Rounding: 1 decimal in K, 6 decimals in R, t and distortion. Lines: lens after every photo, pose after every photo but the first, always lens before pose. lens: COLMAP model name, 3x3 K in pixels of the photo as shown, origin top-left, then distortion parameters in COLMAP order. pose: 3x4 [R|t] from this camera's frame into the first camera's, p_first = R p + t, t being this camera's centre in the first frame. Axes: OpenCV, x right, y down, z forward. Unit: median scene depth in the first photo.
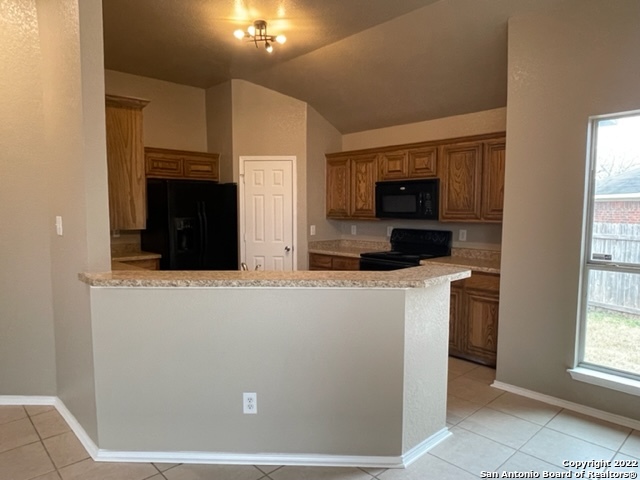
lens RADIAL K [[427.5, 0, 320.0], [0, 427.5, 240.0], [0, 0, 1]] dist [0.001841, -0.001577]
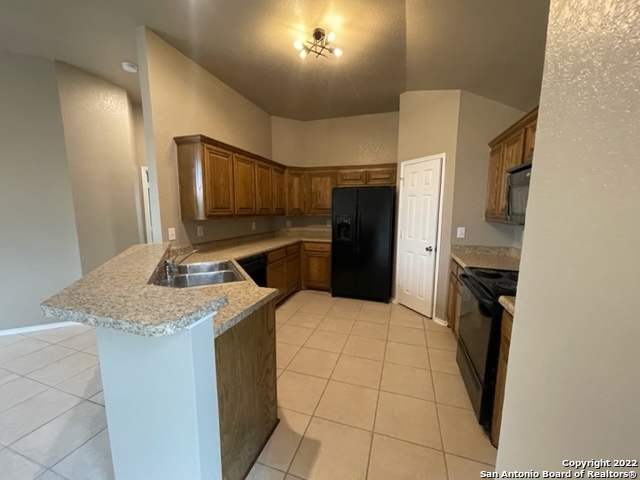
lens RADIAL K [[256.9, 0, 318.7], [0, 256.9, 242.5], [0, 0, 1]] dist [-0.002967, 0.000336]
pose [[0.479743, 0.114827, -0.869863, 0.354626], [-0.070753, 0.993234, 0.092091, -0.033790], [0.874552, 0.017365, 0.484621, 0.523187]]
